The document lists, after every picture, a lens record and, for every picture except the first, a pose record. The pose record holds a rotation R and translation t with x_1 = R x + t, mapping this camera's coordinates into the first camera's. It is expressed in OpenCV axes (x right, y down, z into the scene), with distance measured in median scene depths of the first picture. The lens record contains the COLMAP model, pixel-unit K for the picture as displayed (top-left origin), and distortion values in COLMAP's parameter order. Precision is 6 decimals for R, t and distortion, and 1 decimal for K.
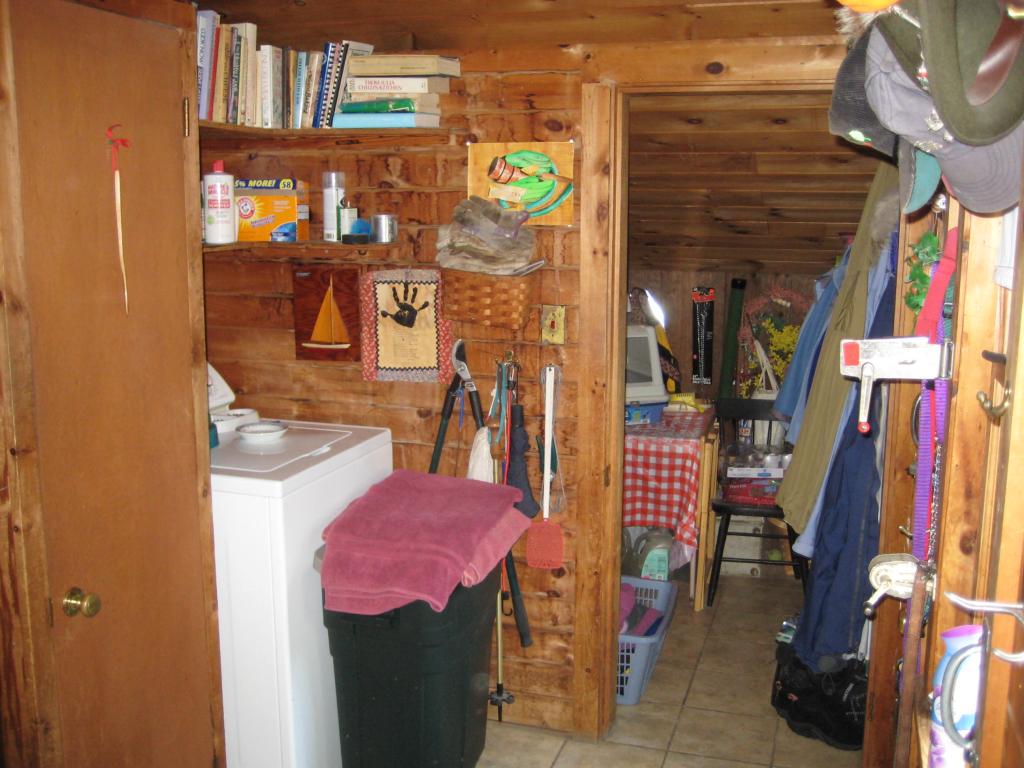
lens RADIAL K [[1055.7, 0, 510.4], [0, 1055.7, 382.1], [0, 0, 1]] dist [-0.097249, 0.000000]
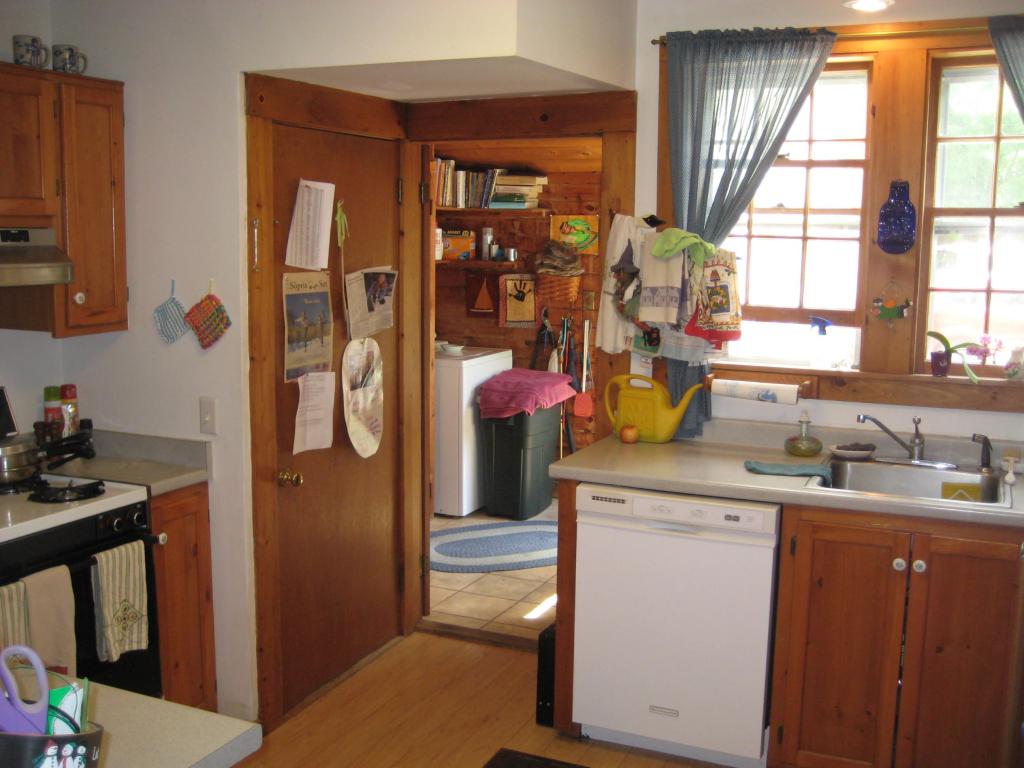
lens RADIAL K [[1055.7, 0, 513.3], [0, 1055.7, 382.7], [0, 0, 1]] dist [-0.097249, 0.000000]
pose [[0.993376, 0.023763, -0.112426, 0.131287], [-0.026431, 0.999402, -0.022299, 0.161809], [0.111828, 0.025123, 0.993410, -1.117685]]
